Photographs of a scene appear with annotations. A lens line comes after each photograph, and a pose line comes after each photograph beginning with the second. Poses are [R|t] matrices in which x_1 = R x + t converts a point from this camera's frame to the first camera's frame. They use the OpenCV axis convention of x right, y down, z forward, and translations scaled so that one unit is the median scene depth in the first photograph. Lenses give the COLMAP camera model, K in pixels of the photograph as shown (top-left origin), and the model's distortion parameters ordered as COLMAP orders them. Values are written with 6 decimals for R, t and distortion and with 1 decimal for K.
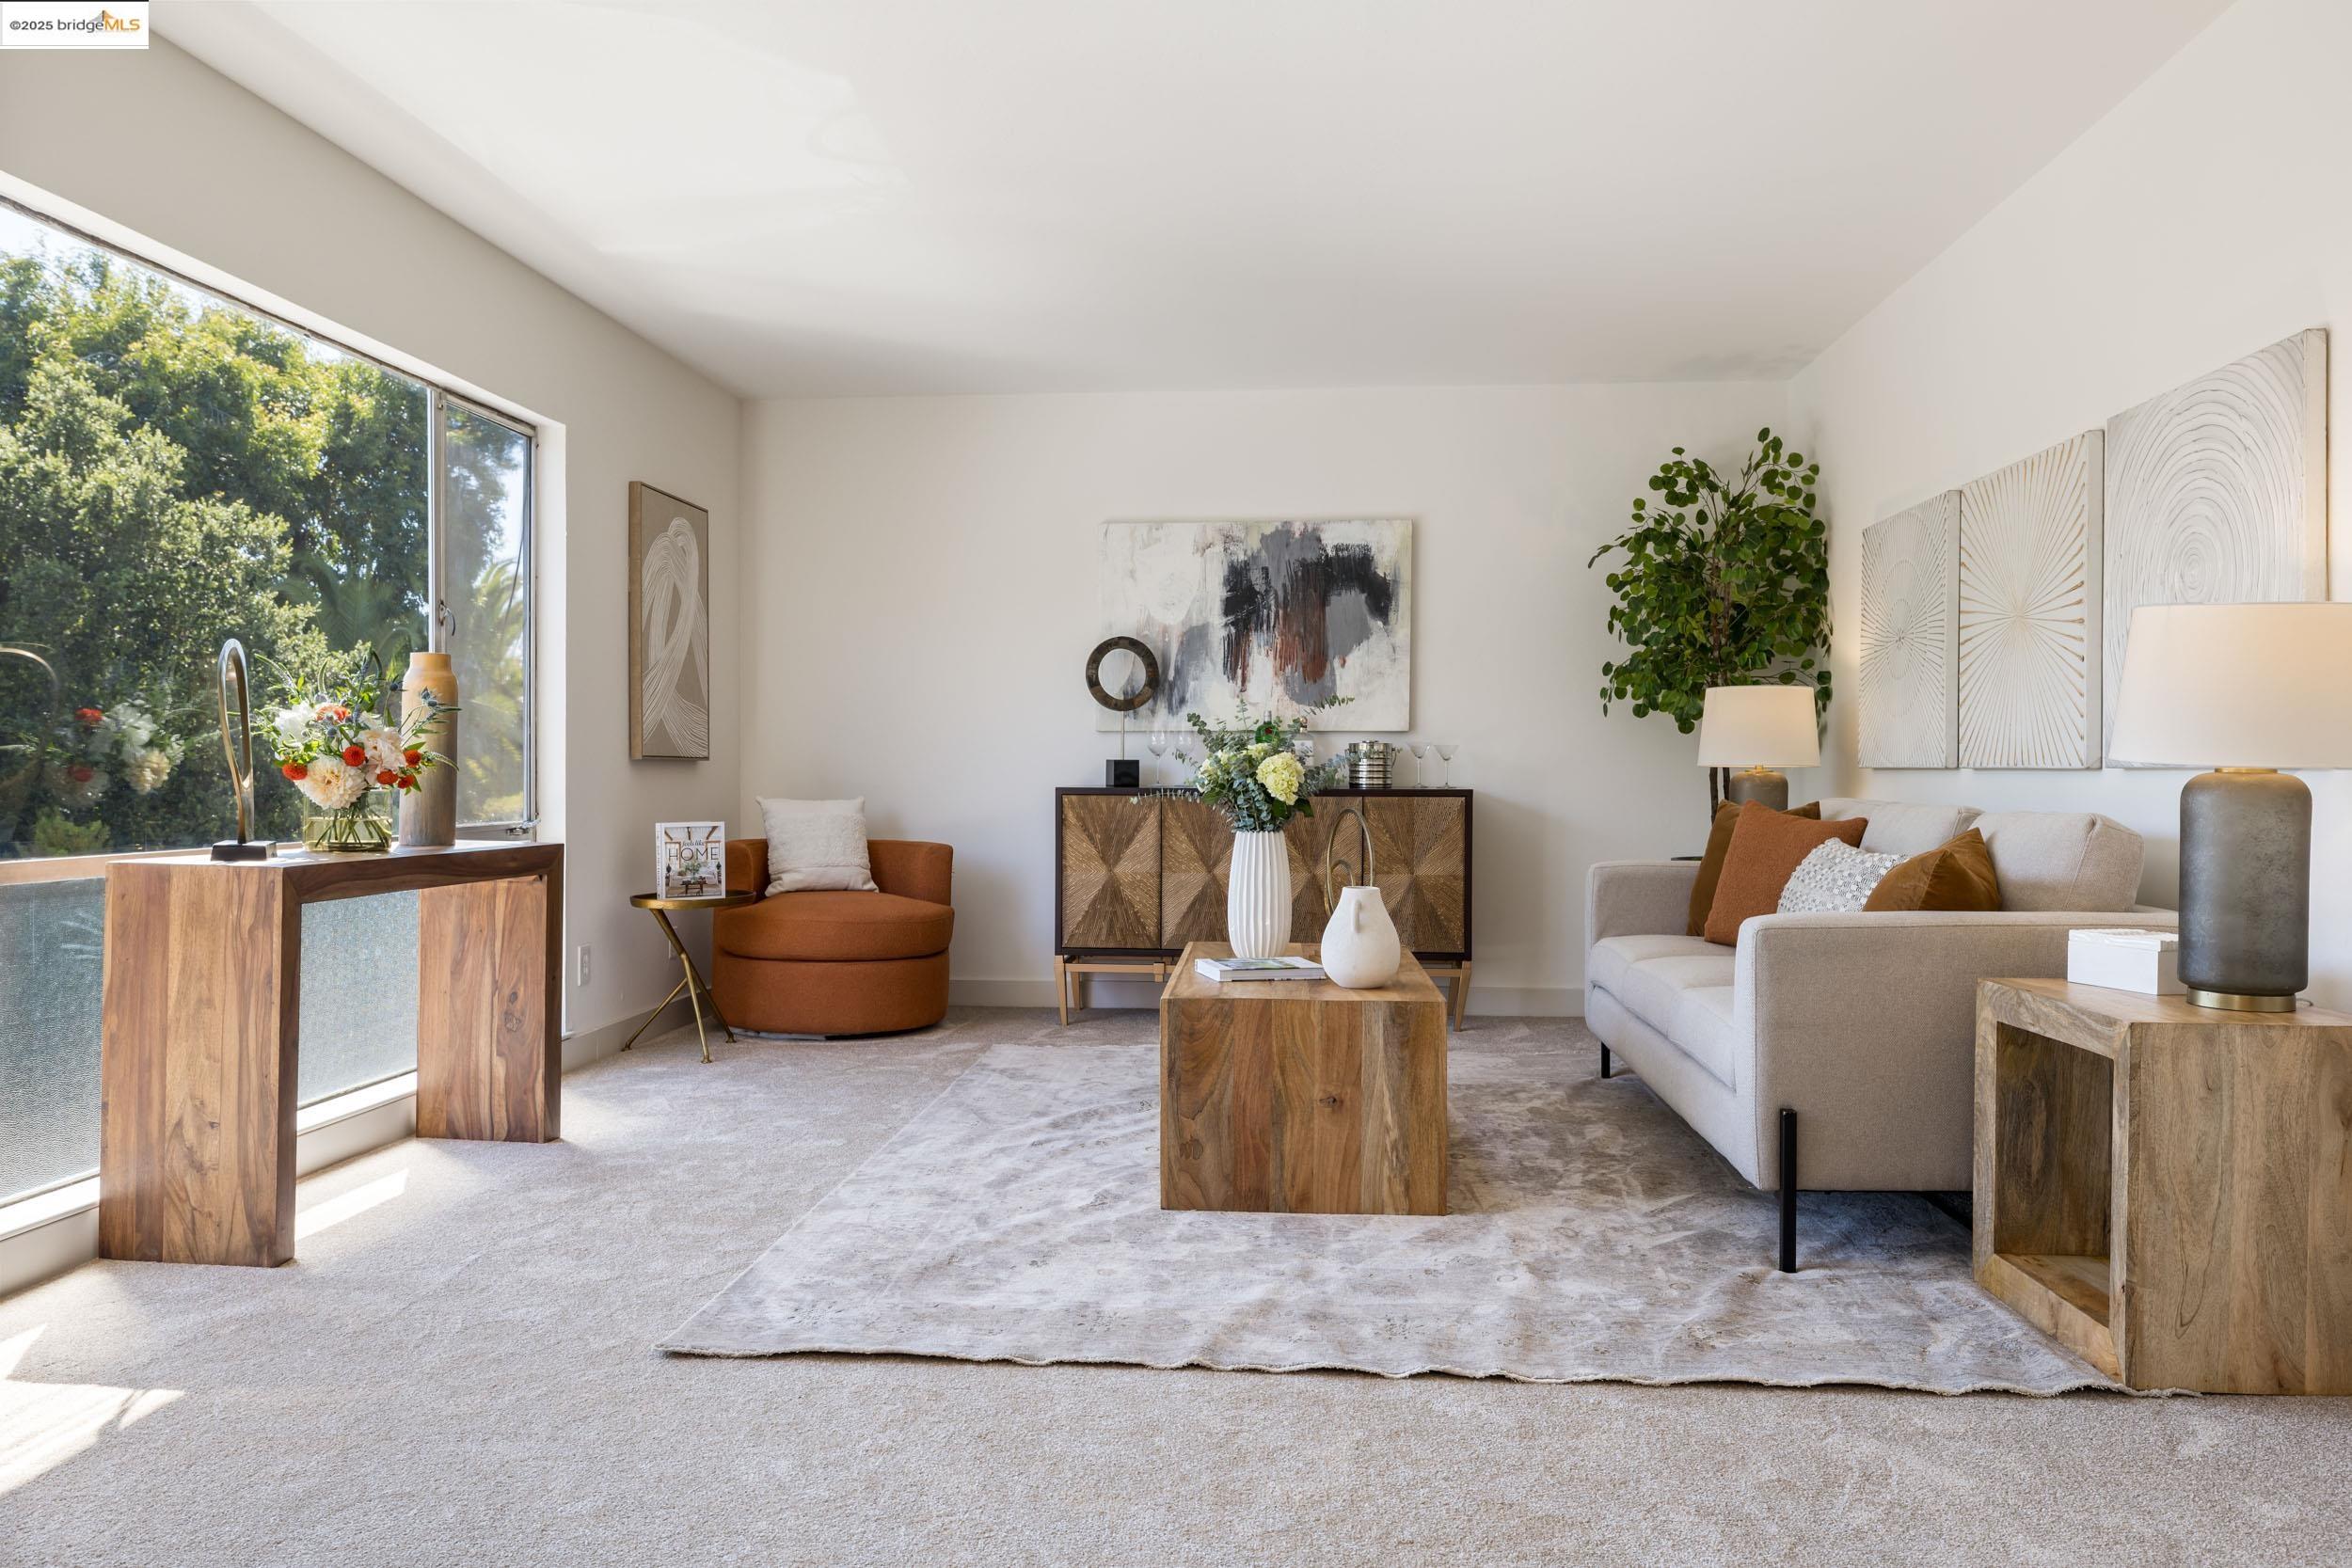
lens RADIAL K [[1725.7, 0, 1176.0], [0, 1725.7, 784.0], [0, 0, 1]] dist [-0.001950, 0.004337]
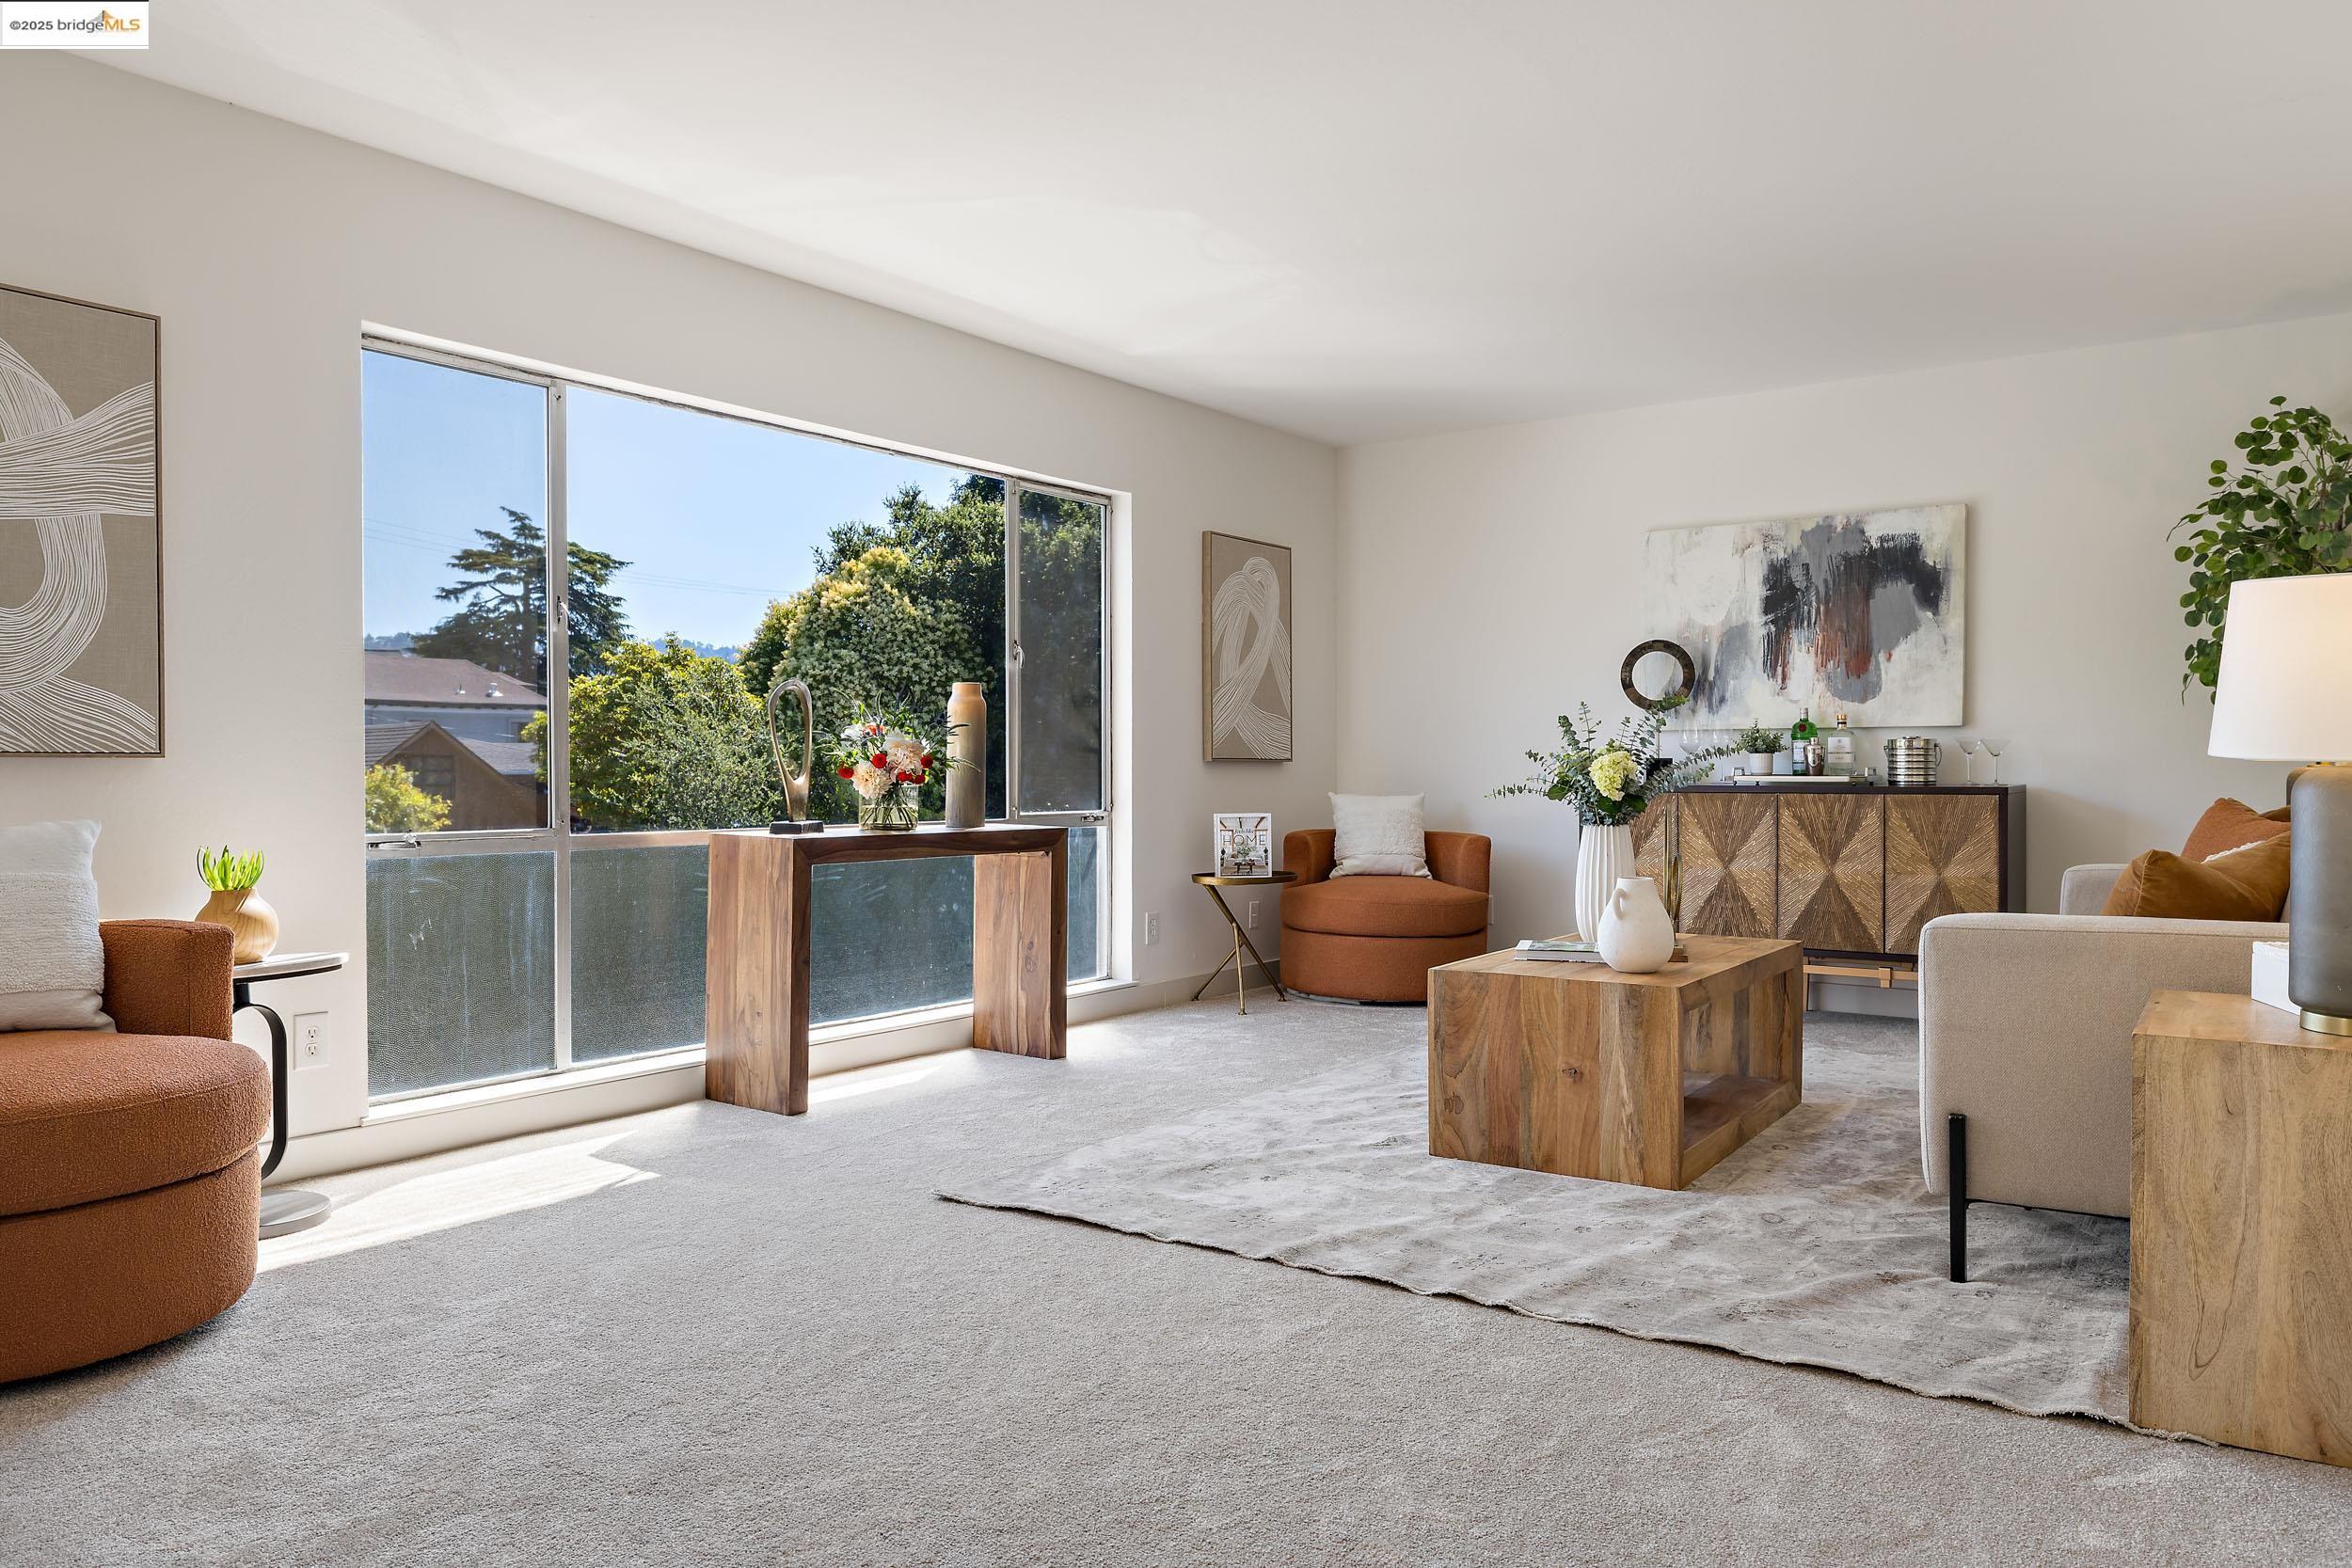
lens RADIAL K [[1658.5, 0, 1131.2], [0, 1658.5, 777.0], [0, 0, 1]] dist [0.004927, 0.000303]
pose [[0.858207, -0.001746, -0.513300, 0.389627], [0.000045, 0.999994, -0.003326, 0.001202], [0.513303, 0.002832, 0.858203, -0.039567]]
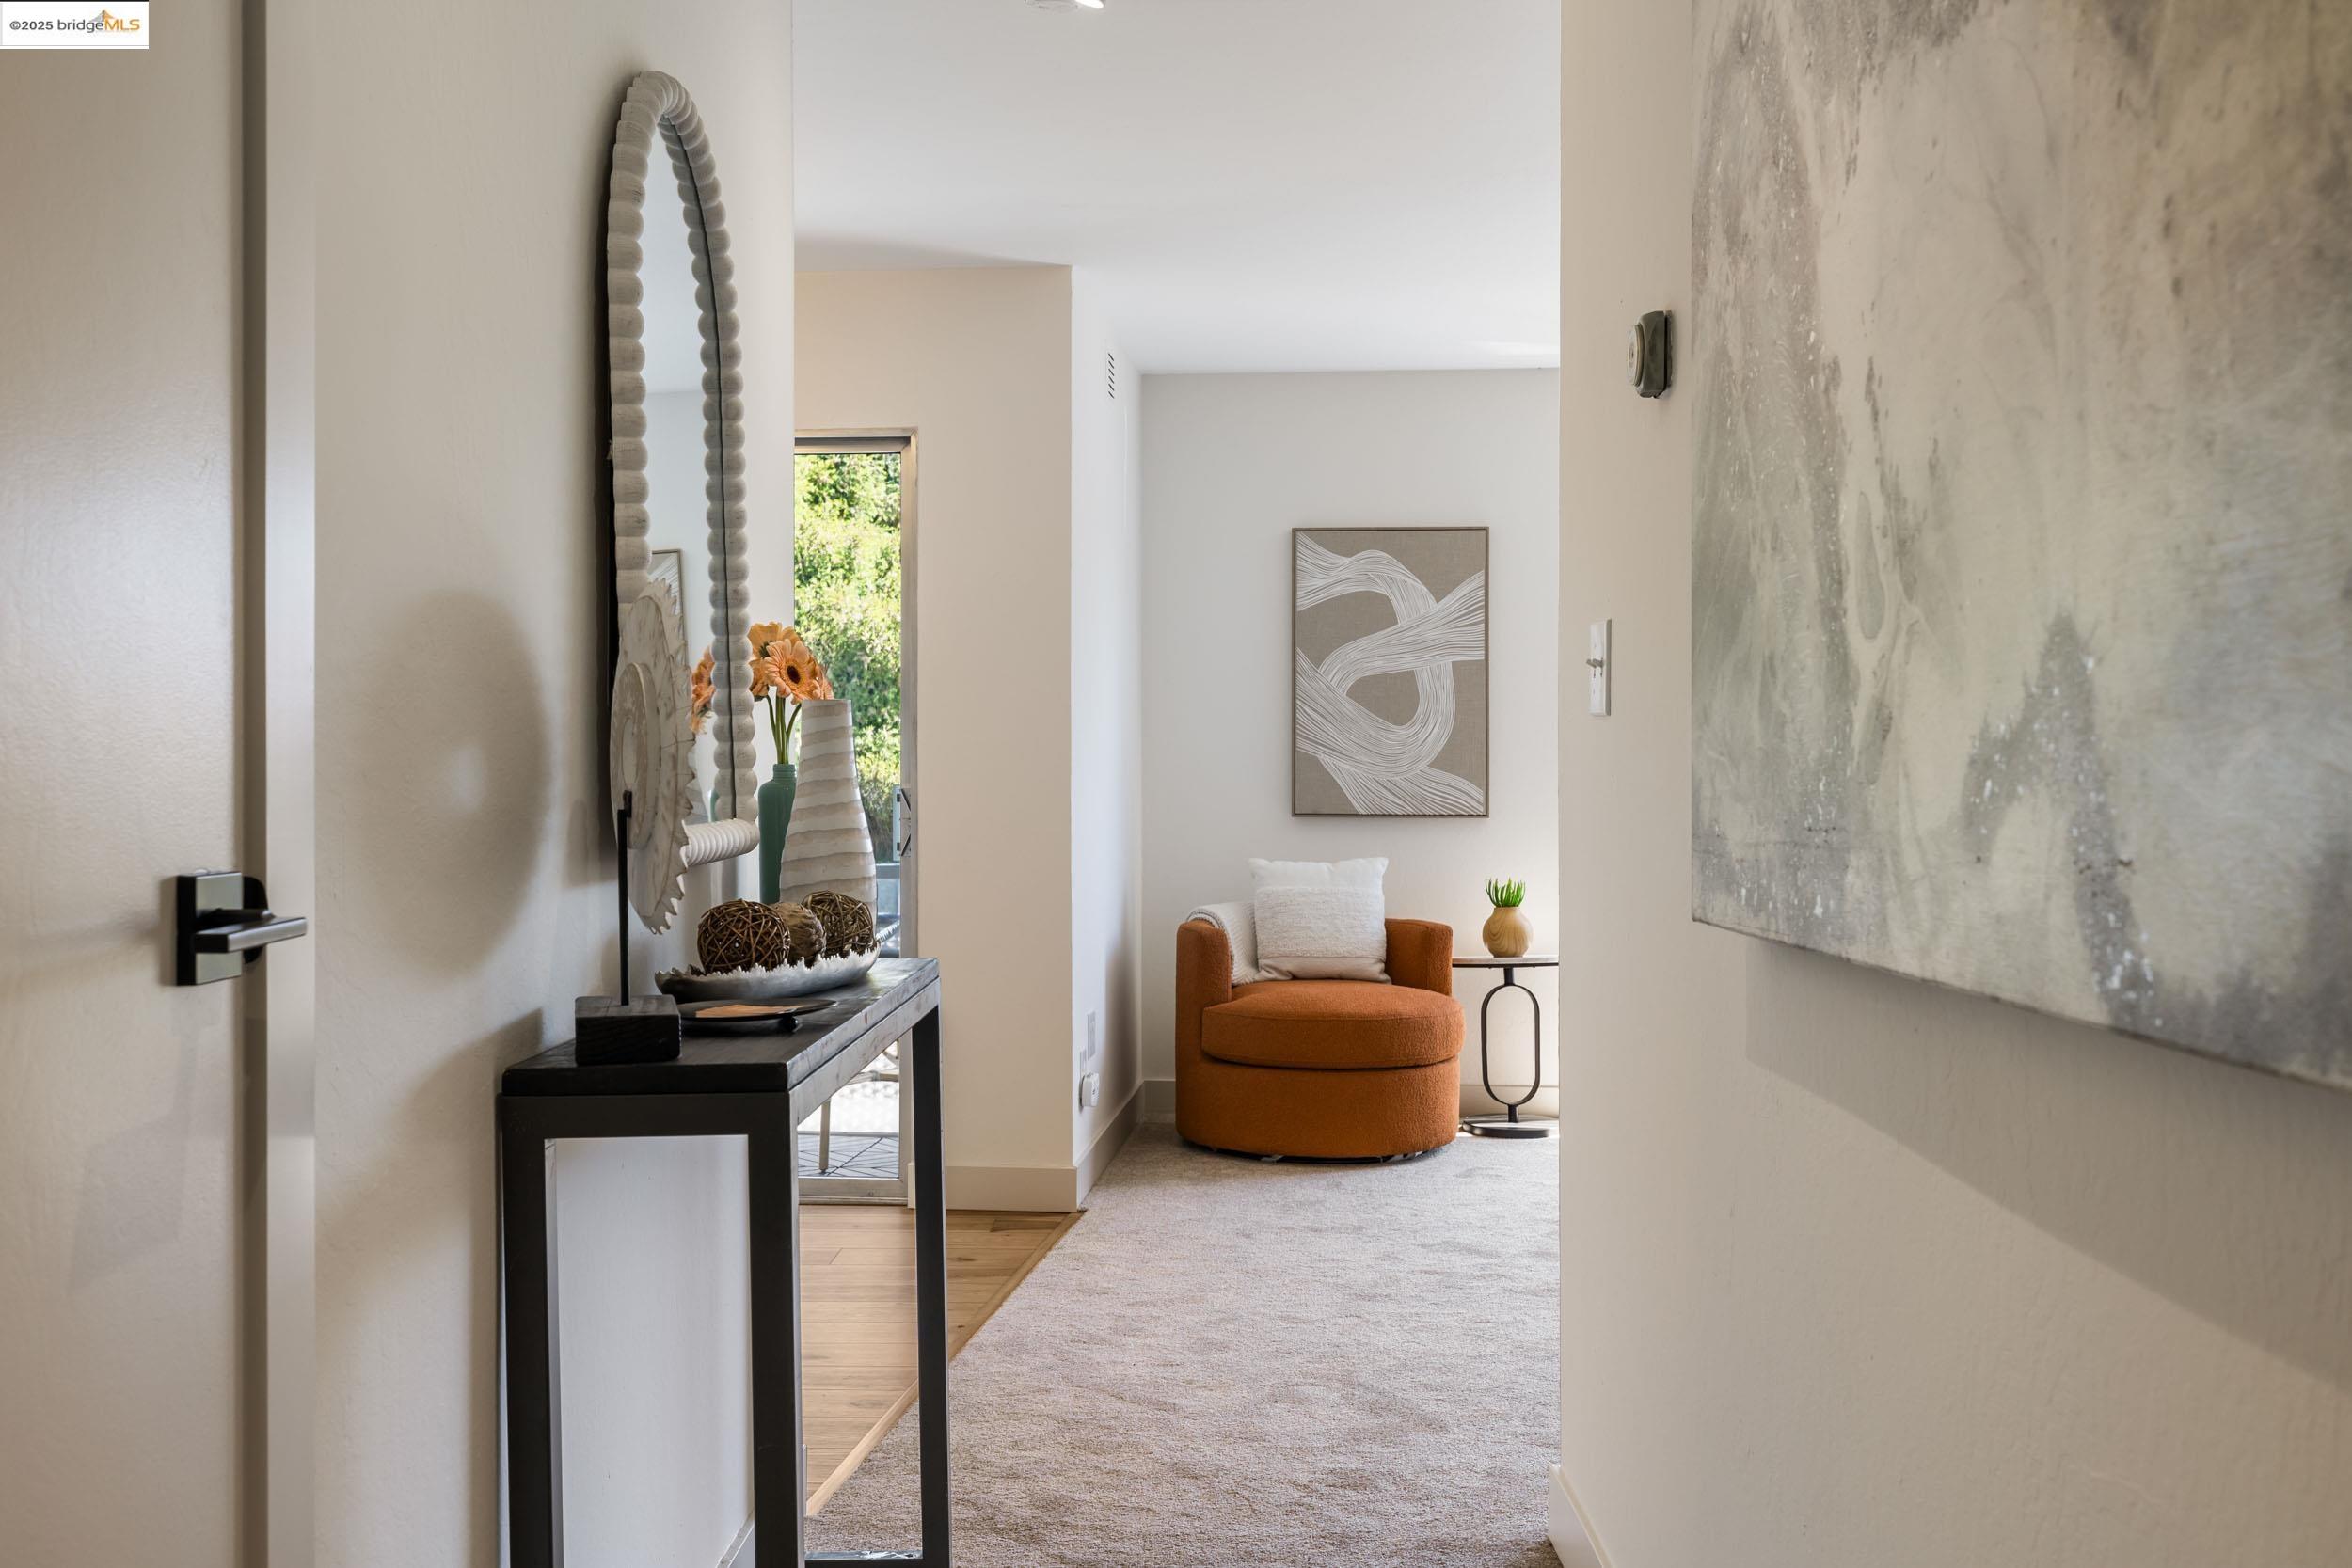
lens RADIAL K [[2229.9, 0, 1176.0], [0, 2229.9, 784.0], [0, 0, 1]] dist [0.003562, 0.000312]
pose [[0.006004, -0.001565, -0.999981, 1.655621], [-0.008392, 0.999963, -0.001615, -0.048775], [0.999947, 0.008402, 0.005991, 0.286855]]
